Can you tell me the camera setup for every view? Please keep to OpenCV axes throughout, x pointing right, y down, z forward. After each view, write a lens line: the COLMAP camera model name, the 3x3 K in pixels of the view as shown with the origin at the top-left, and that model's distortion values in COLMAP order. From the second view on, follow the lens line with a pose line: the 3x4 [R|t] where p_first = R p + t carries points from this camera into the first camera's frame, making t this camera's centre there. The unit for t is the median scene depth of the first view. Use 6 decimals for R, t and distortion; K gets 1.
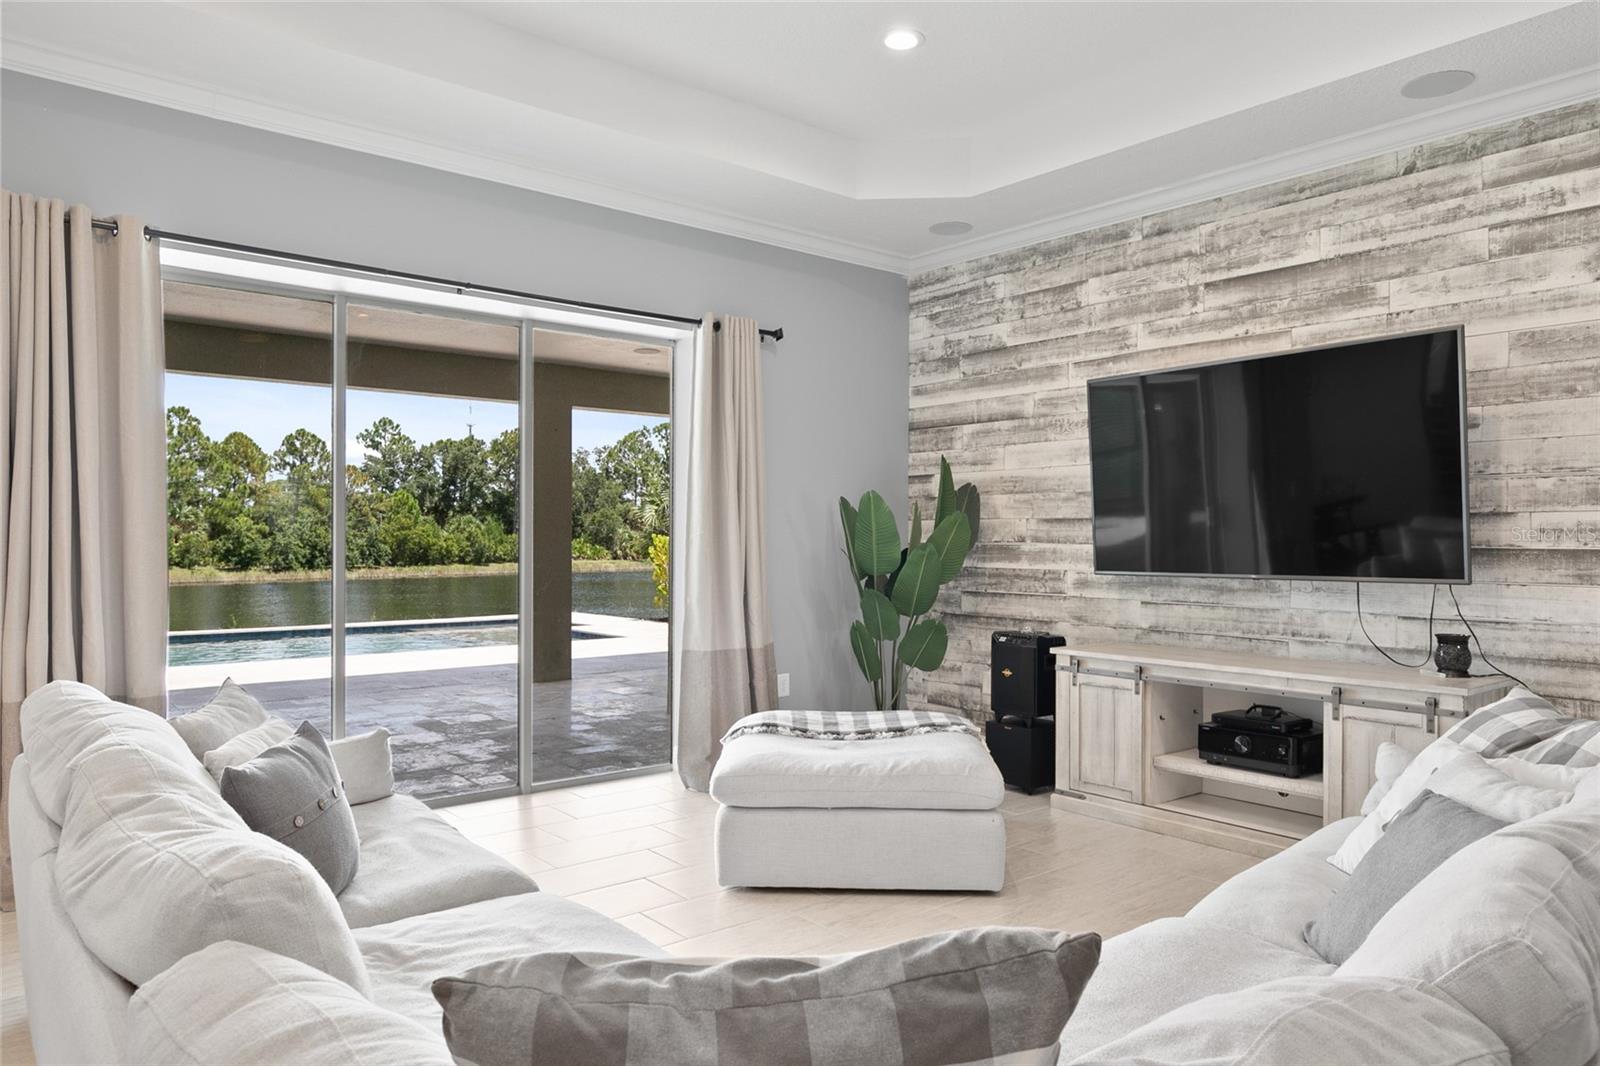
lens RADIAL K [[1063.3, 0, 805.2], [0, 1063.3, 538.2], [0, 0, 1]] dist [0.003721, -0.000740]
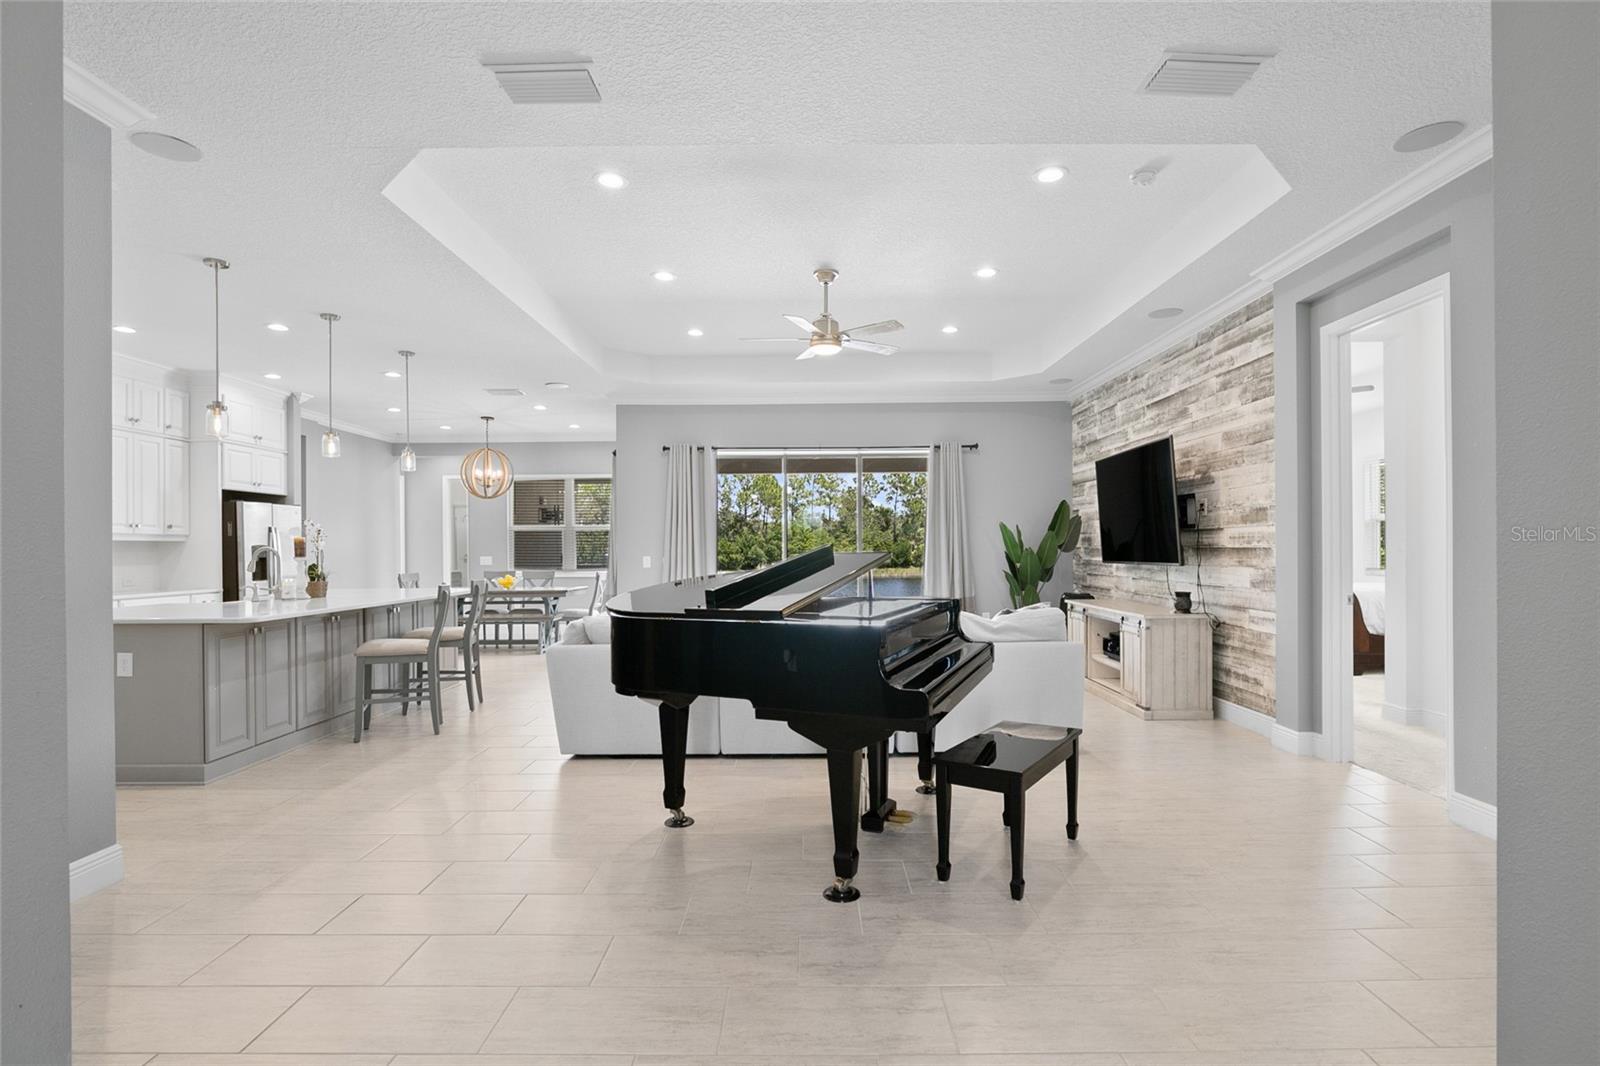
lens RADIAL K [[806.1, 0, 813.3], [0, 806.1, 554.5], [0, 0, 1]] dist [-0.005033, -0.000501]
pose [[0.767586, -0.003153, -0.640938, 0.918774], [0.009758, 0.999929, 0.006766, 0.005280], [0.640872, -0.011448, 0.767563, -0.500111]]
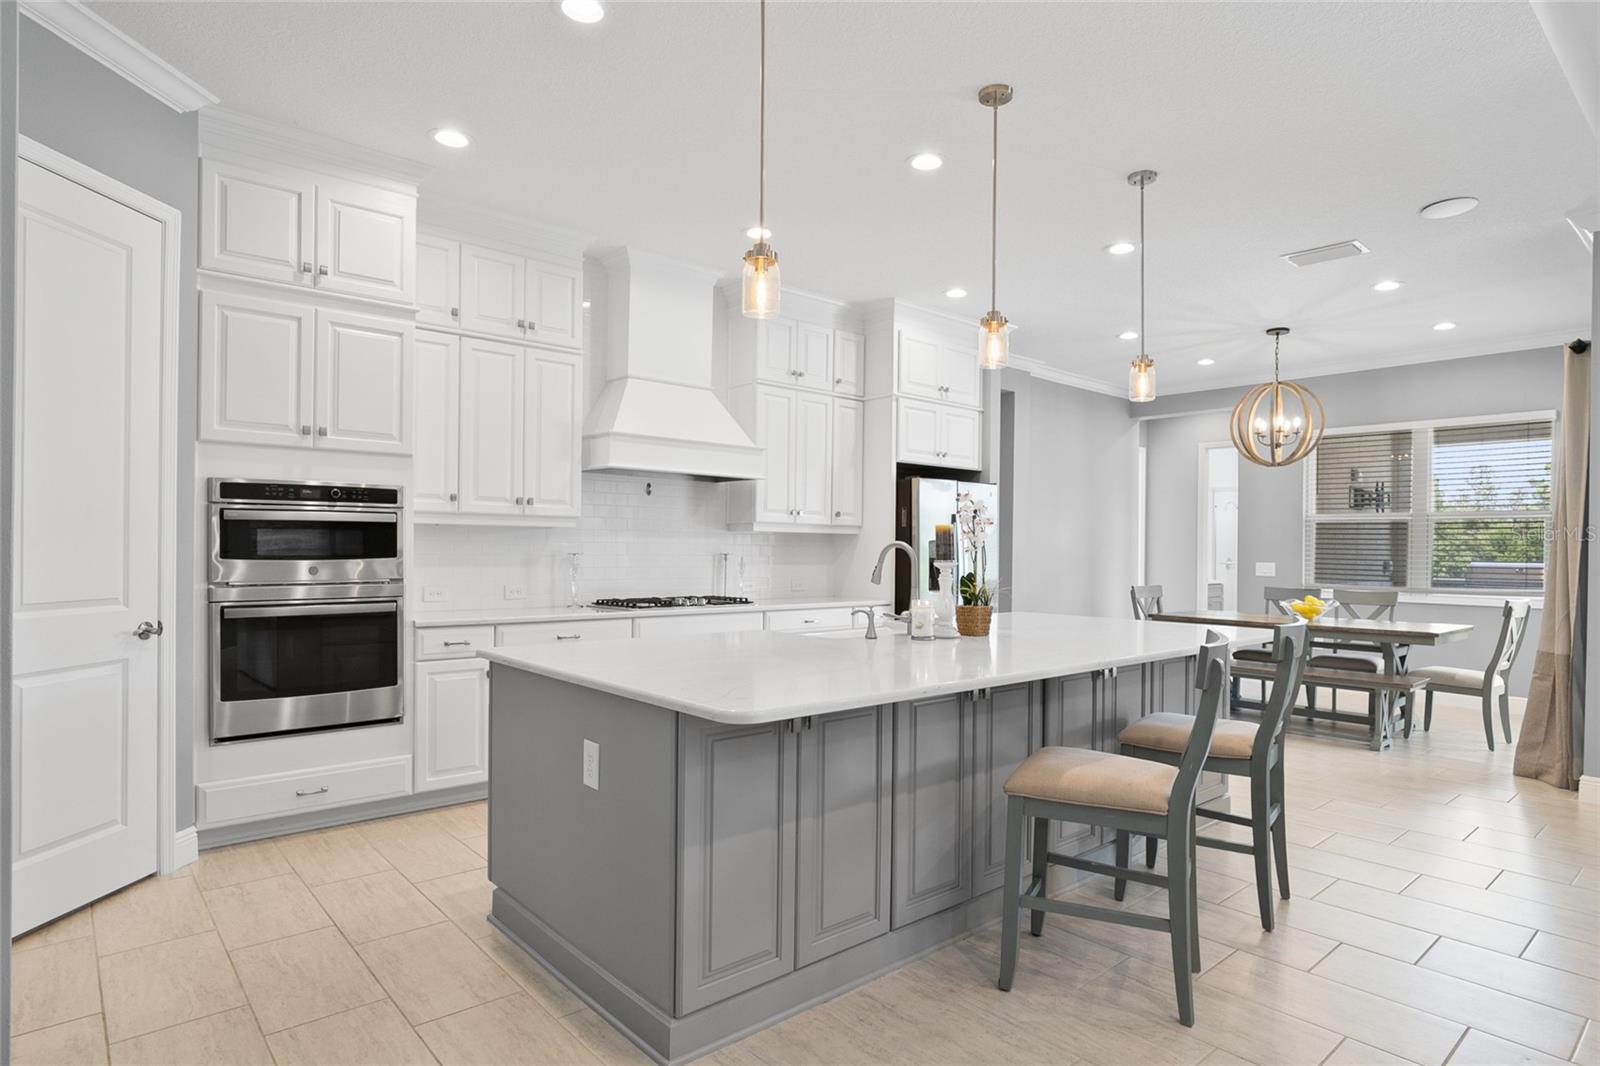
lens RADIAL K [[866.3, 0, 790.6], [0, 866.3, 546.6], [0, 0, 1]] dist [-0.027538, 0.000262]
pose [[0.007340, -0.003871, -0.999966, 0.195208], [-0.008736, 0.999954, -0.003935, 0.001790], [0.999935, 0.008765, 0.007306, -0.168637]]
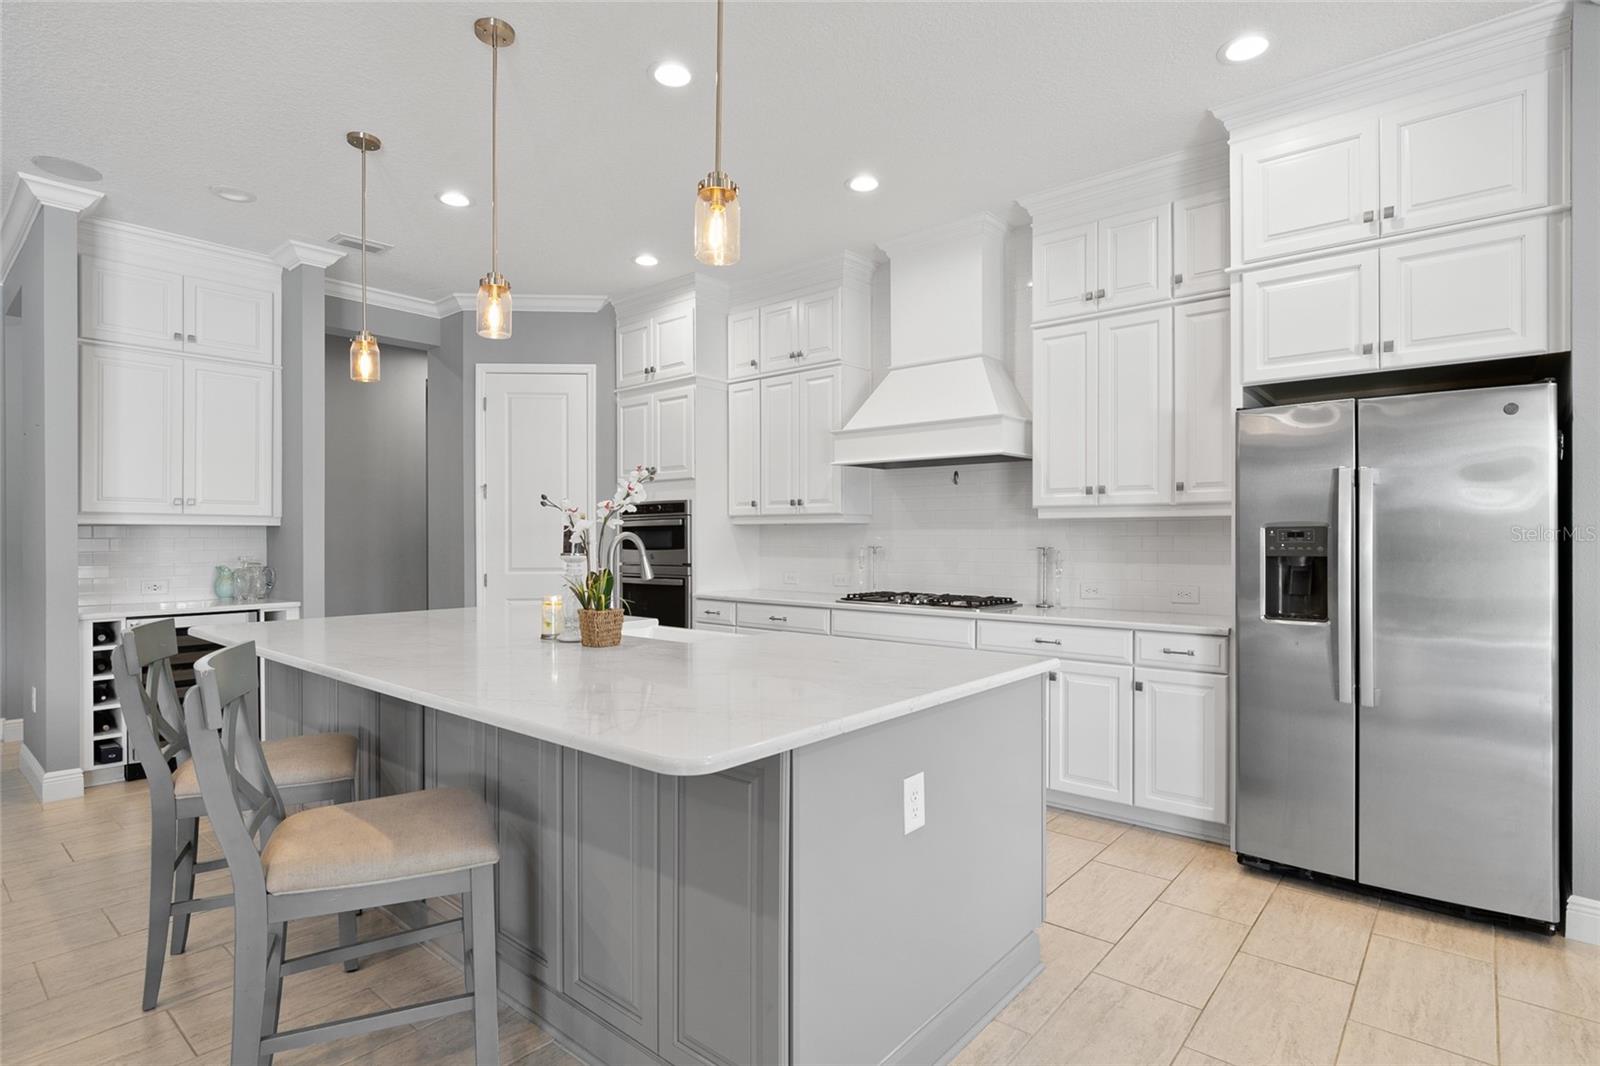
lens RADIAL K [[806.1, 0, 795.2], [0, 806.1, 530.5], [0, 0, 1]] dist [-0.005033, -0.000501]
pose [[-0.986775, 0.001611, -0.162086, -0.617489], [0.002799, 0.999971, -0.007096, -0.005697], [0.162070, -0.007456, -0.986751, 0.618316]]
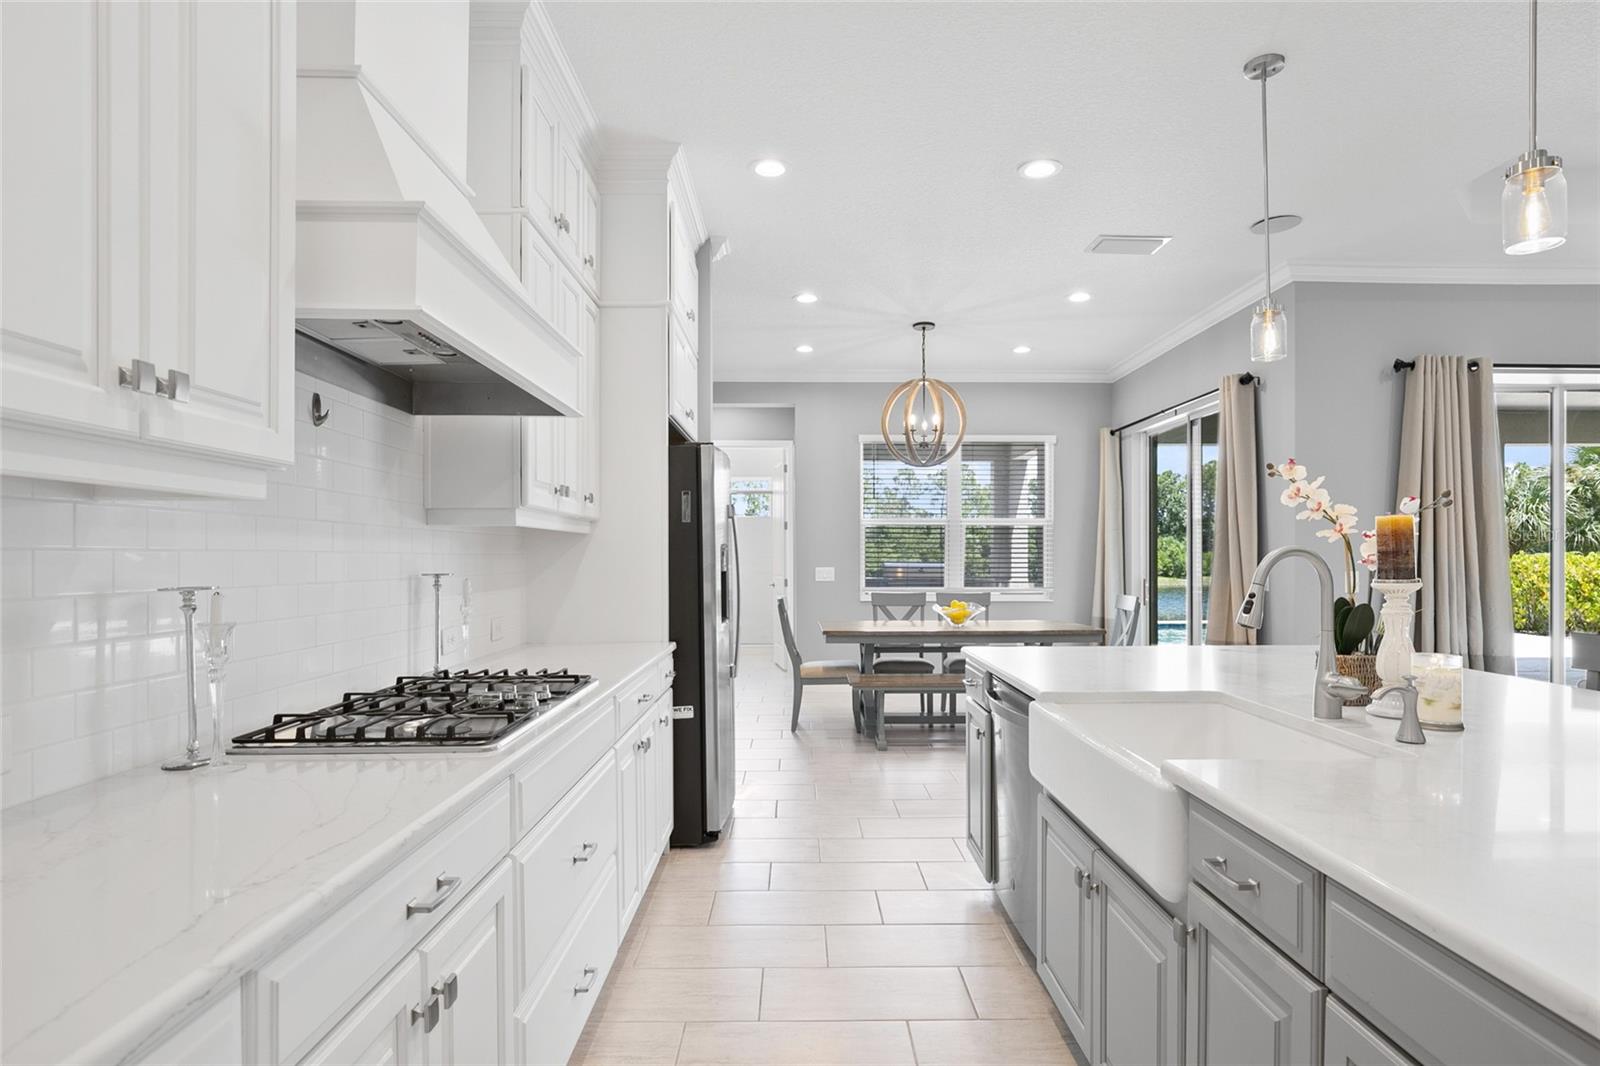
lens RADIAL K [[866.3, 0, 801.9], [0, 866.3, 544.9], [0, 0, 1]] dist [-0.027538, 0.000262]
pose [[0.767330, -0.010465, -0.641167, -0.509394], [0.002305, 0.999905, -0.013562, -0.002541], [0.641248, 0.008929, 0.767281, -0.532708]]
